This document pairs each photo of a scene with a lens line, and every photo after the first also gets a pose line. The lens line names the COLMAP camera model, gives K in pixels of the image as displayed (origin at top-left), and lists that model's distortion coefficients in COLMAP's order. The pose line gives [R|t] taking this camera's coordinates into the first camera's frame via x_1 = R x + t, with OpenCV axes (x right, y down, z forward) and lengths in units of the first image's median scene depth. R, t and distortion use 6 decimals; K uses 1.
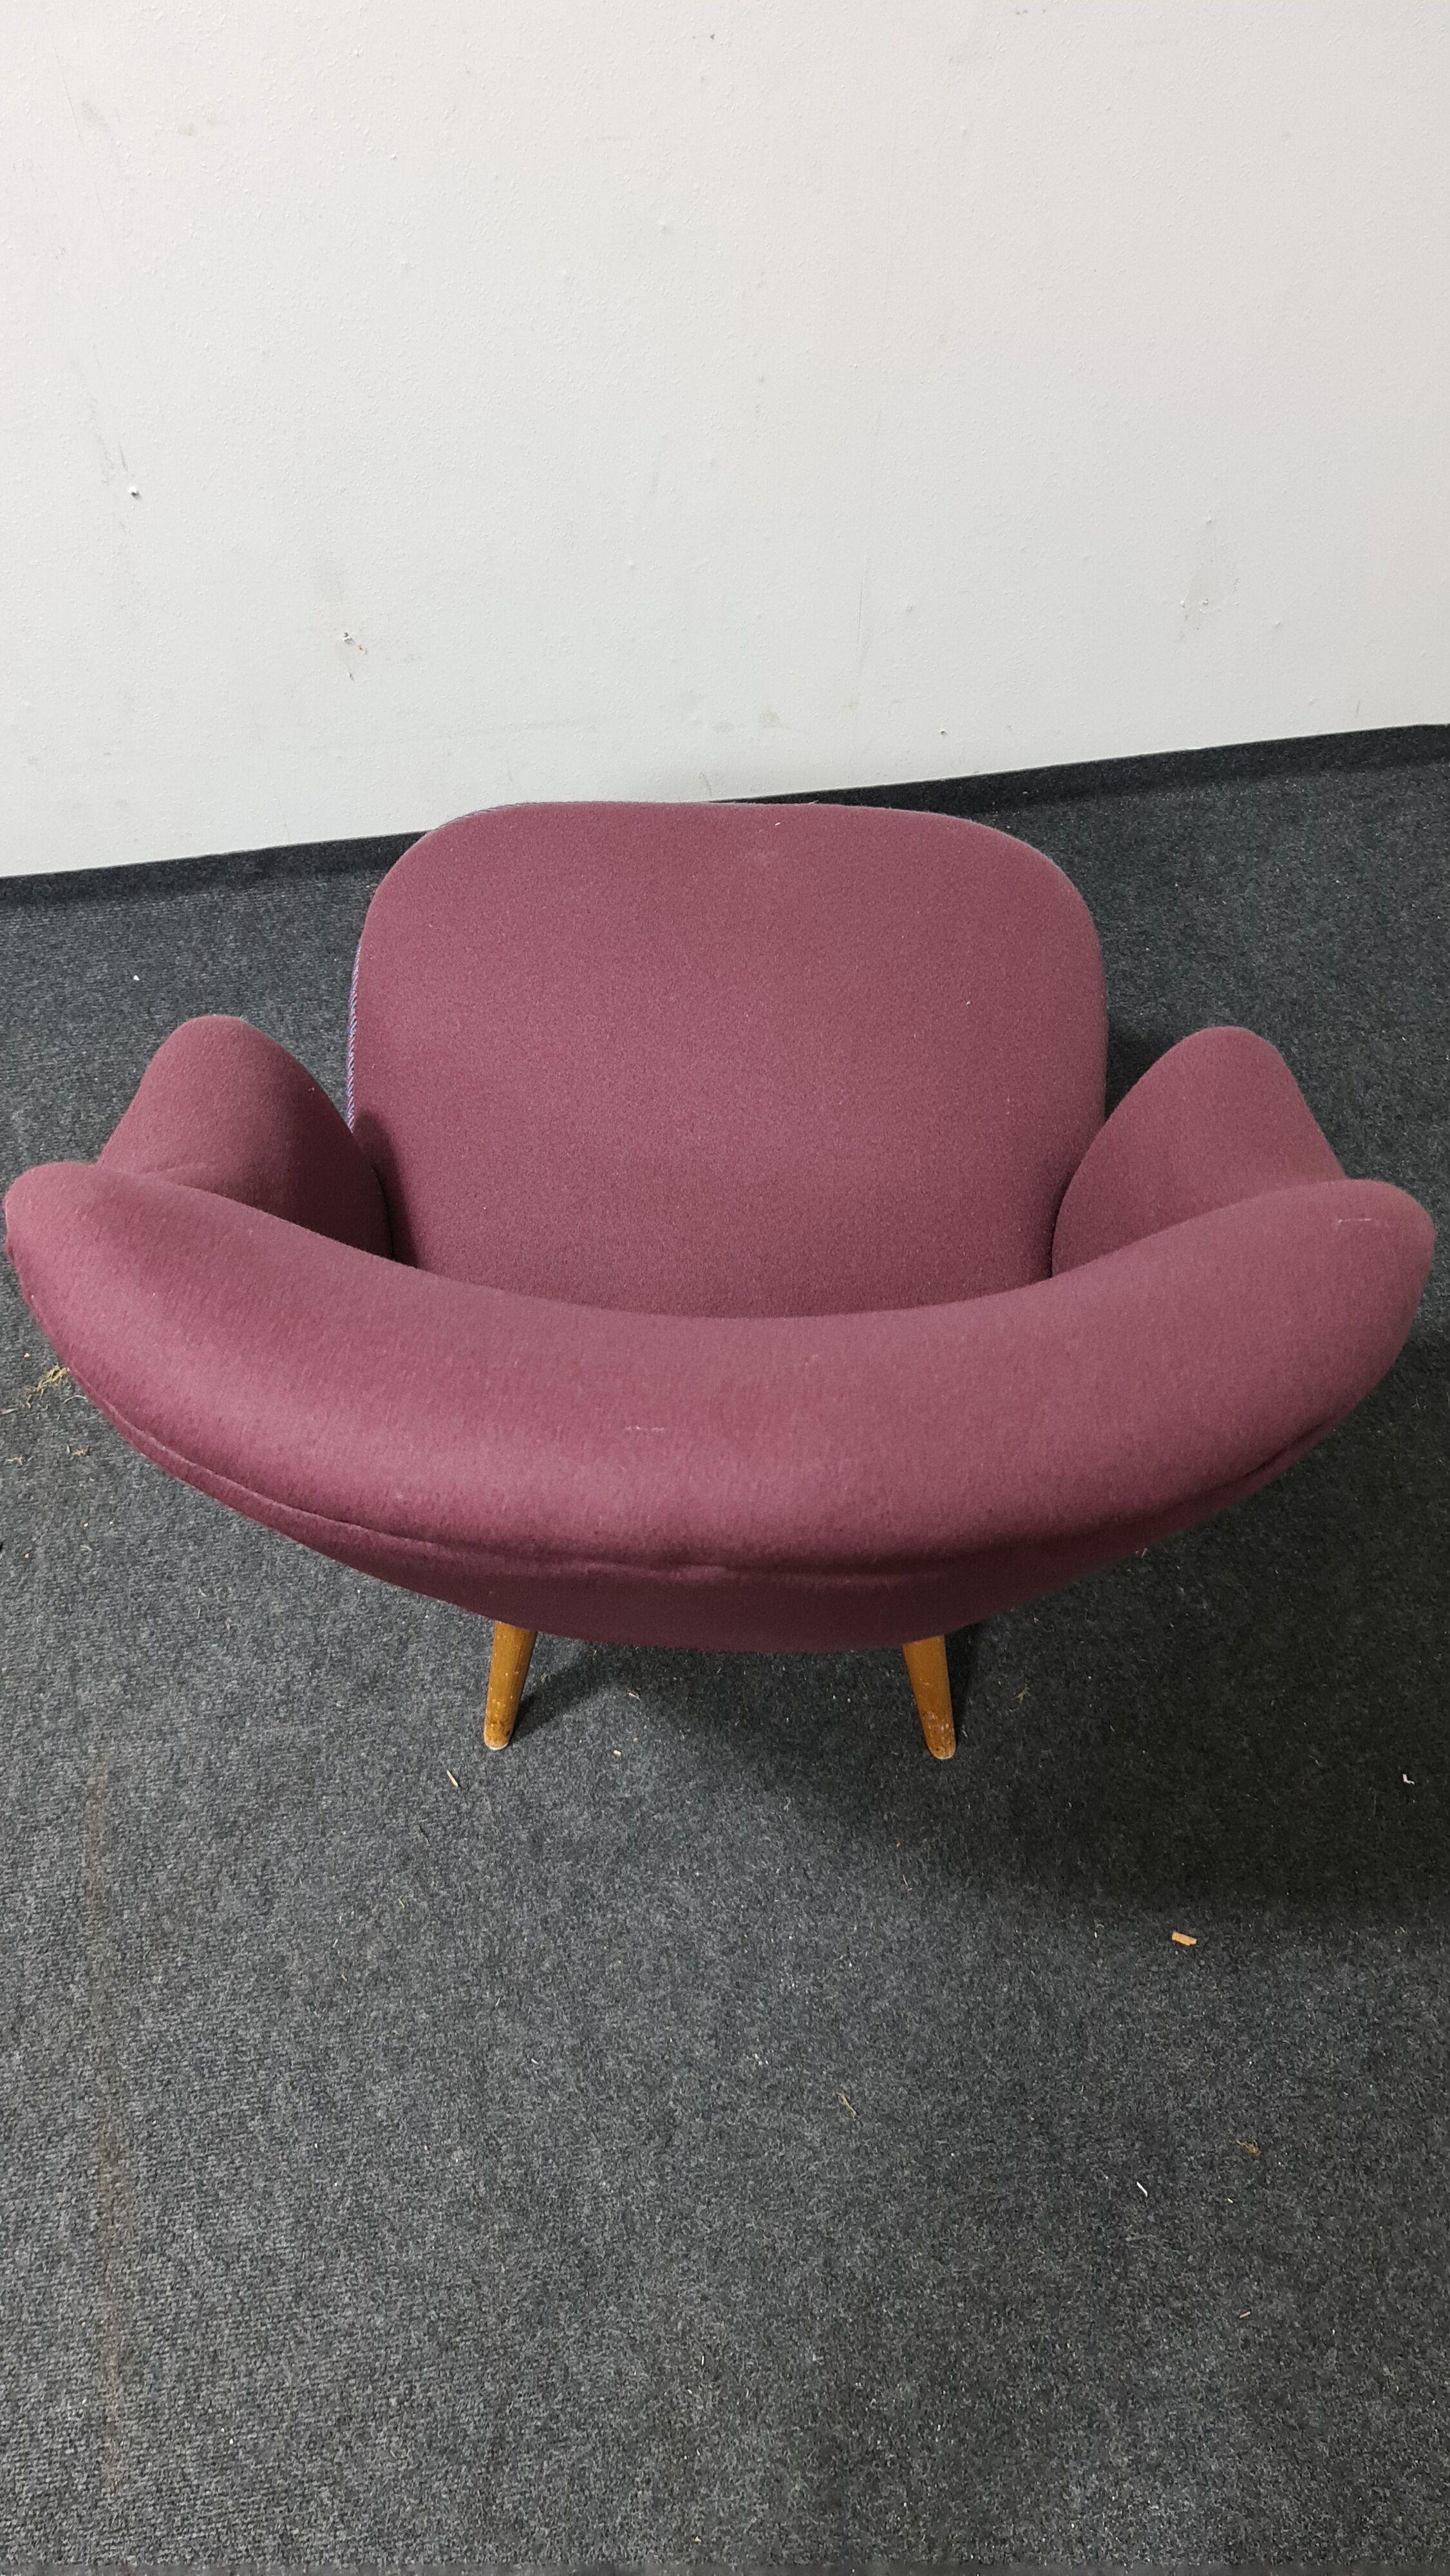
lens RADIAL K [[1959.8, 0, 694.3], [0, 1959.8, 1298.3], [0, 0, 1]] dist [-0.004789, 0.100670]
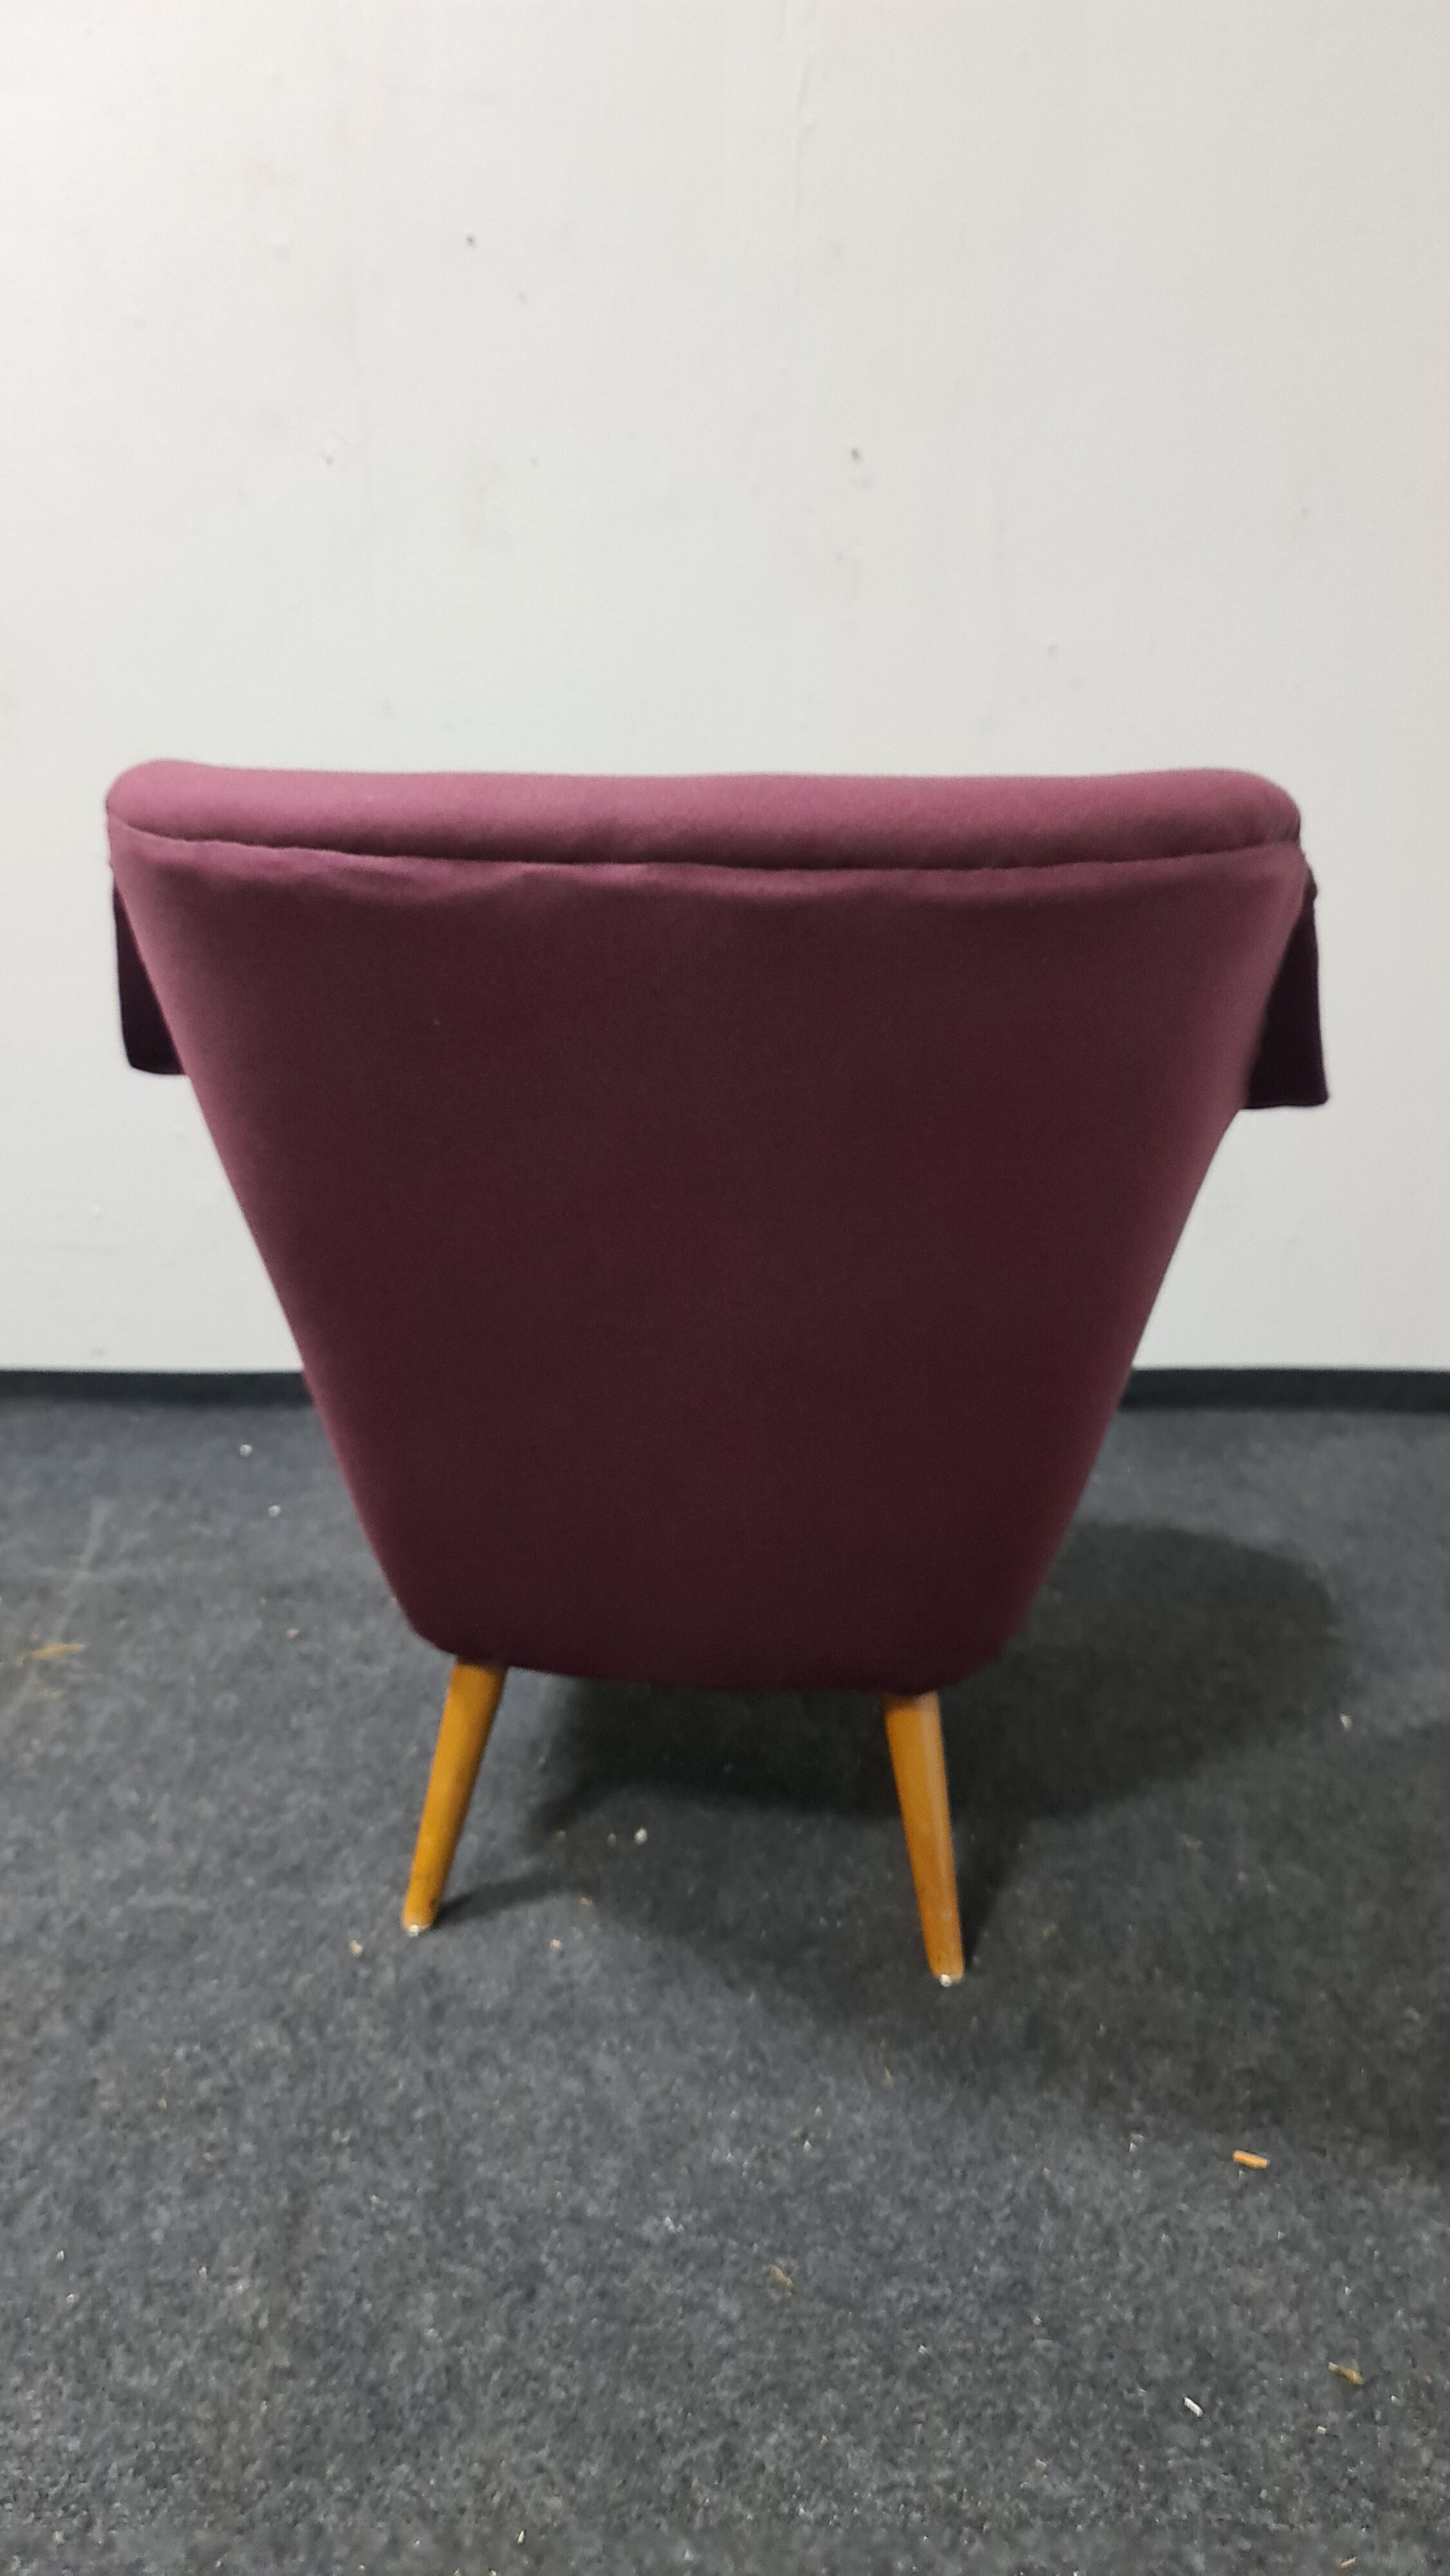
lens RADIAL K [[1949.2, 0, 725.0], [0, 1949.2, 1288.0], [0, 0, 1]] dist [0.054835, -0.059923]
pose [[0.993410, 0.053662, -0.101273, 0.108312], [-0.108005, 0.733985, -0.670523, 0.615768], [0.038352, 0.677042, 0.734944, 0.210576]]
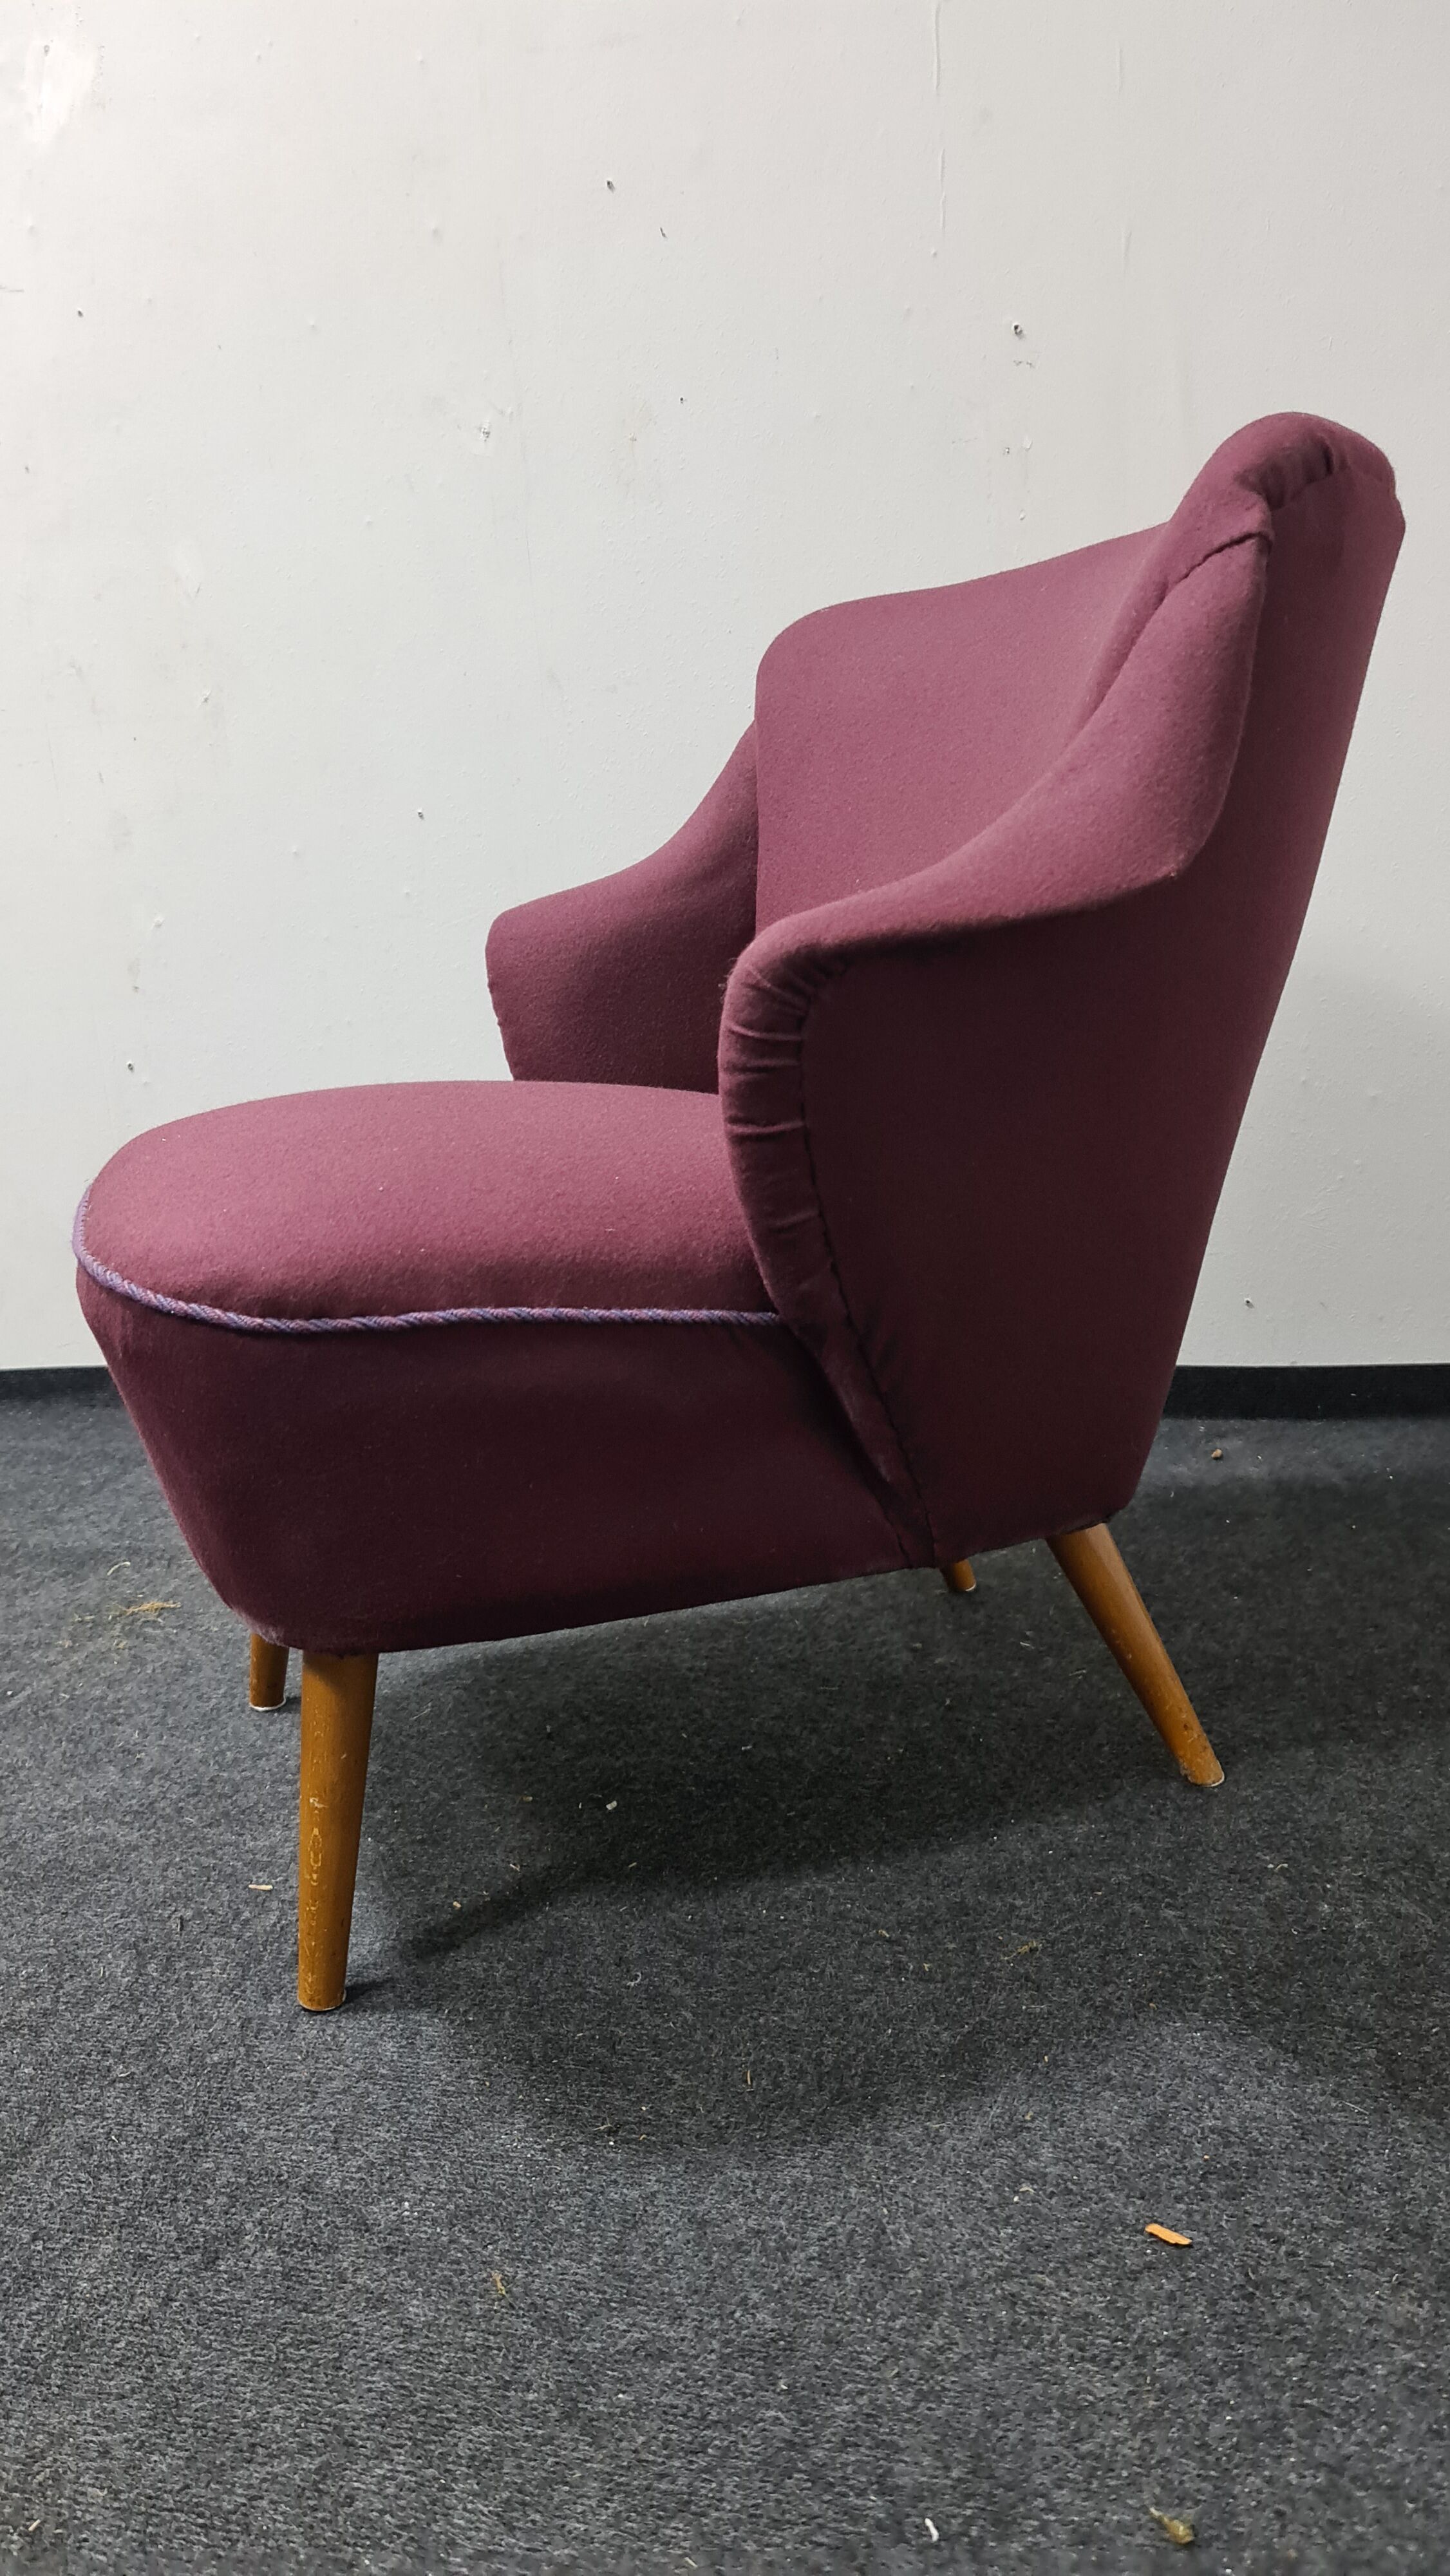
lens RADIAL K [[1926.7, 0, 677.4], [0, 1926.7, 1288.3], [0, 0, 1]] dist [0.066827, -0.065580]
pose [[0.910179, 0.029651, -0.413153, 0.346642], [-0.321351, 0.679900, -0.659143, 0.558104], [0.261359, 0.732705, 0.628359, 0.424704]]
